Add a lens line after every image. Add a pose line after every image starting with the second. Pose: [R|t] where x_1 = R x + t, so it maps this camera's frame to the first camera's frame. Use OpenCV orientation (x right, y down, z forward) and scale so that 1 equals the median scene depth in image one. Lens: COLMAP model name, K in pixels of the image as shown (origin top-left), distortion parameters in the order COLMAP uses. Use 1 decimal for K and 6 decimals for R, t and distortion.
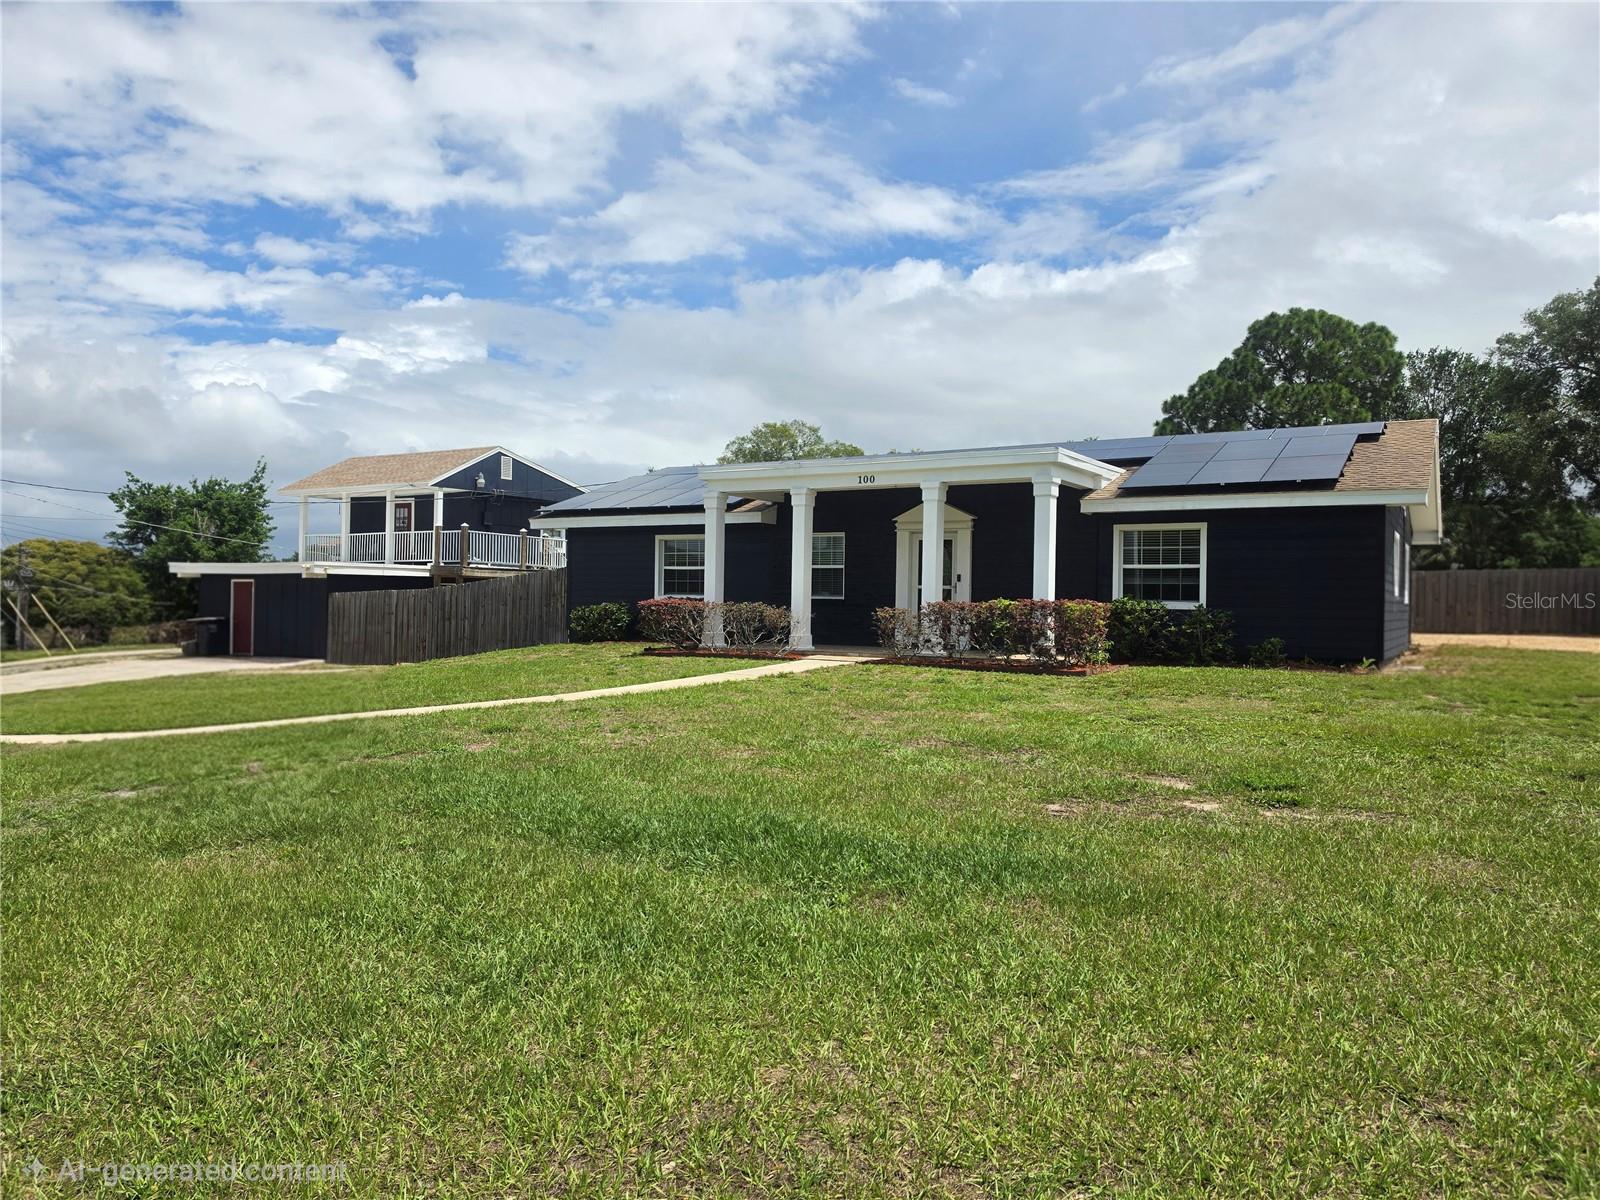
lens RADIAL K [[1074.7, 0, 820.7], [0, 1074.7, 571.0], [0, 0, 1]] dist [0.031985, -0.022036]
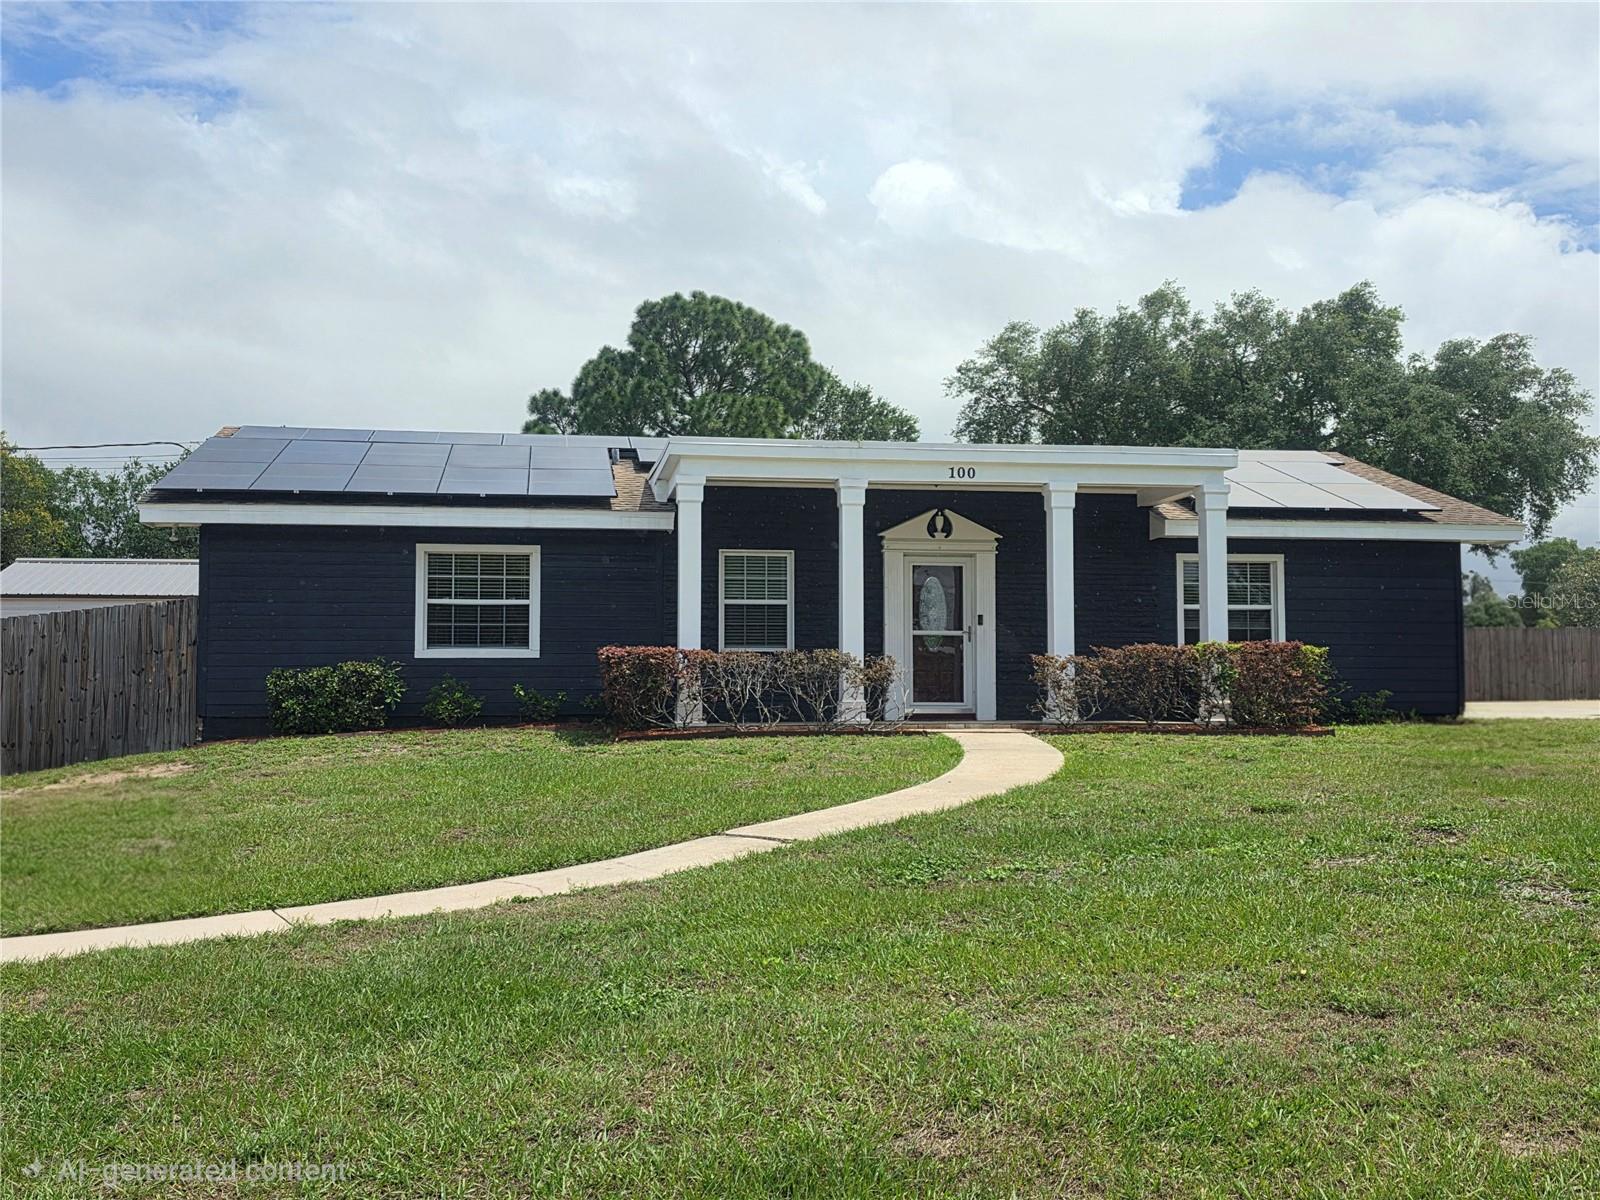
lens RADIAL K [[1639.3, 0, 815.6], [0, 1639.3, 601.3], [0, 0, 1]] dist [0.107924, 0.000000]
pose [[0.763353, 0.023861, 0.645541, -0.231284], [-0.001569, 0.999383, -0.035085, 0.011363], [-0.645980, 0.025769, 0.762919, 0.082320]]
